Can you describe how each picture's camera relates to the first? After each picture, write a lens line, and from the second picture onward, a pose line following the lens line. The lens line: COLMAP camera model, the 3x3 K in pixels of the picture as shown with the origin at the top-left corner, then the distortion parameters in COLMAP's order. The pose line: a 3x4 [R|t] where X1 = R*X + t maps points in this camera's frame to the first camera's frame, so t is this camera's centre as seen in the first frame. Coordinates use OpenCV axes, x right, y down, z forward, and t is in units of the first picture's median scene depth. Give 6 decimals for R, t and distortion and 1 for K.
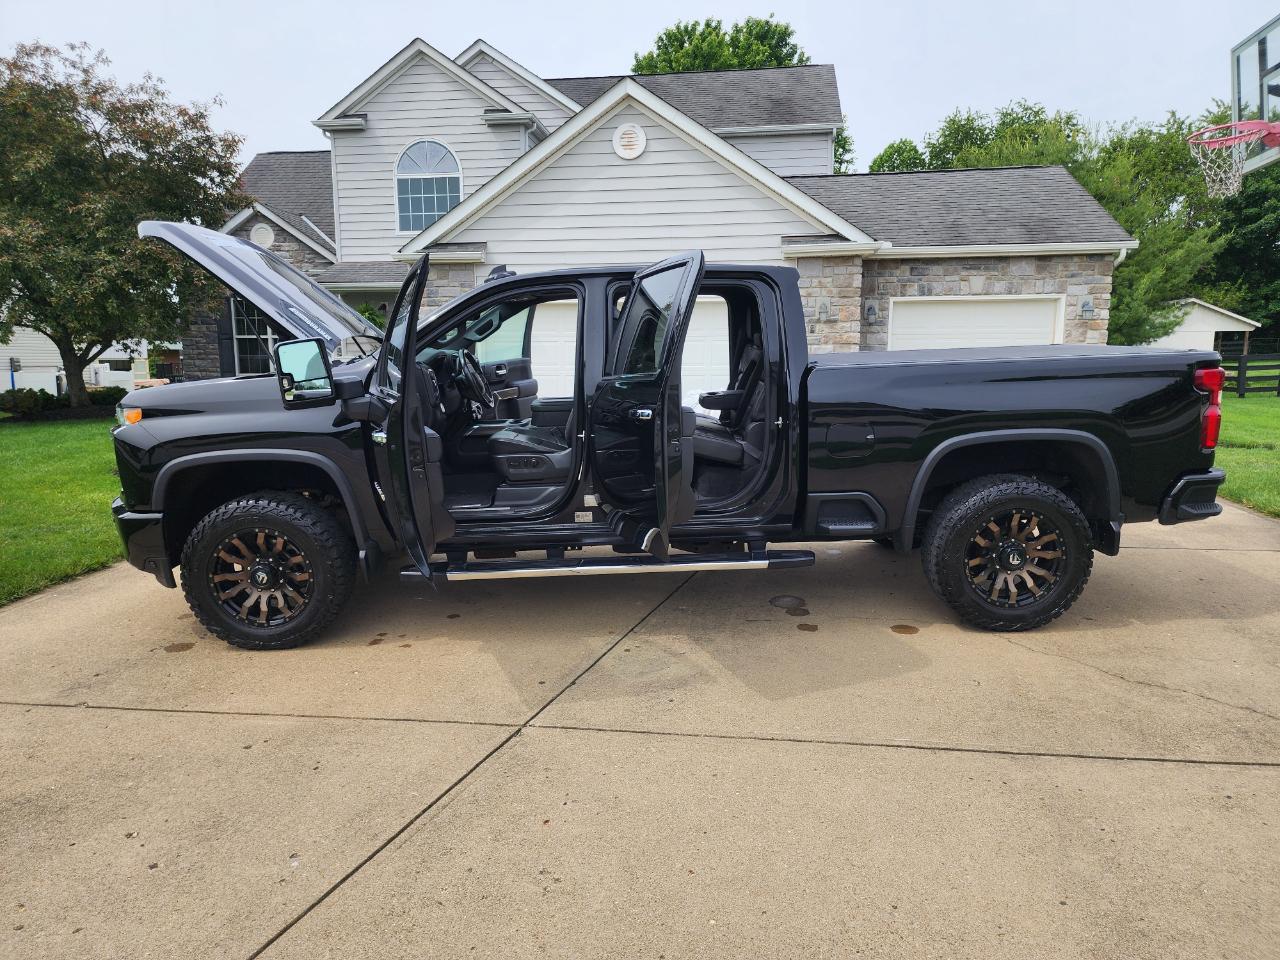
lens RADIAL K [[866.3, 0, 638.9], [0, 866.3, 484.0], [0, 0, 1]] dist [0.071877, -0.063532]
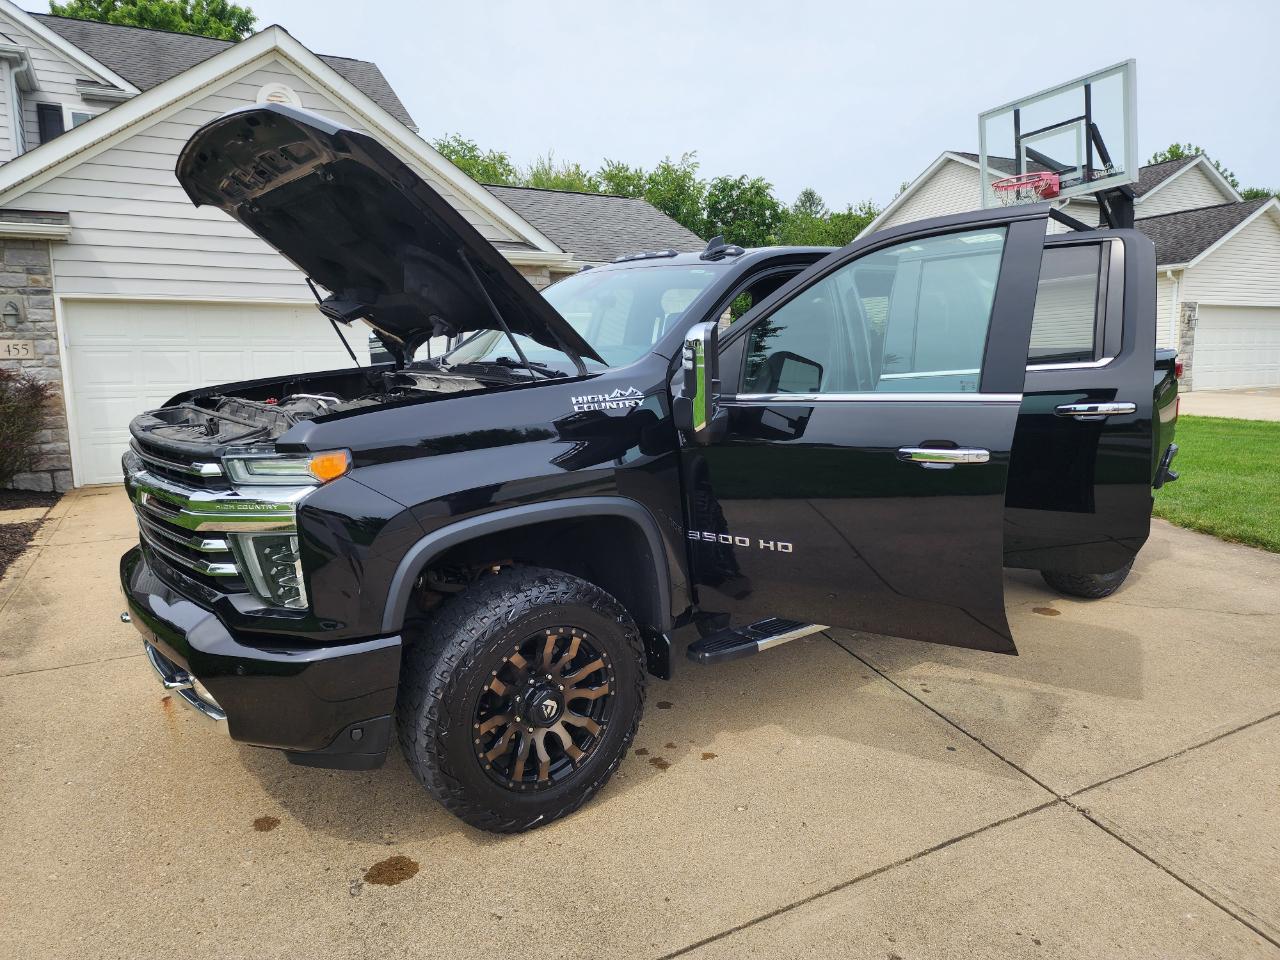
lens RADIAL K [[866.3, 0, 634.7], [0, 866.3, 486.4], [0, 0, 1]] dist [0.071877, -0.063532]
pose [[0.794563, -0.092032, 0.600167, -0.705208], [0.104134, 0.994456, 0.014629, -0.050529], [-0.598185, 0.050874, 0.799741, 0.438249]]
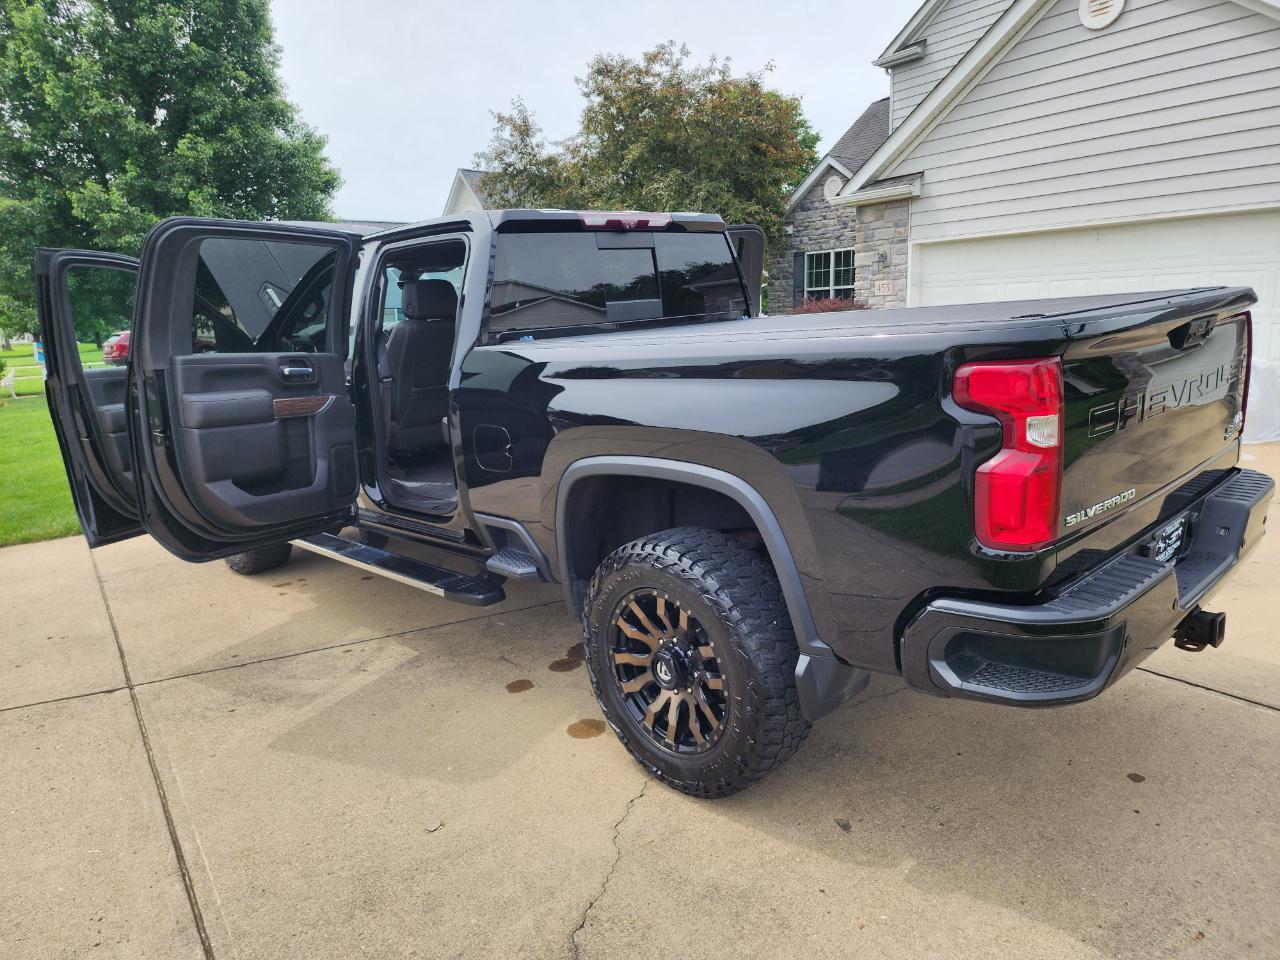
lens RADIAL K [[866.3, 0, 634.1], [0, 866.3, 474.5], [0, 0, 1]] dist [0.071877, -0.063532]
pose [[0.675536, 0.119044, -0.727653, 0.801552], [-0.079288, 0.992886, 0.088827, -0.096606], [0.733051, -0.002311, 0.680169, 0.555226]]
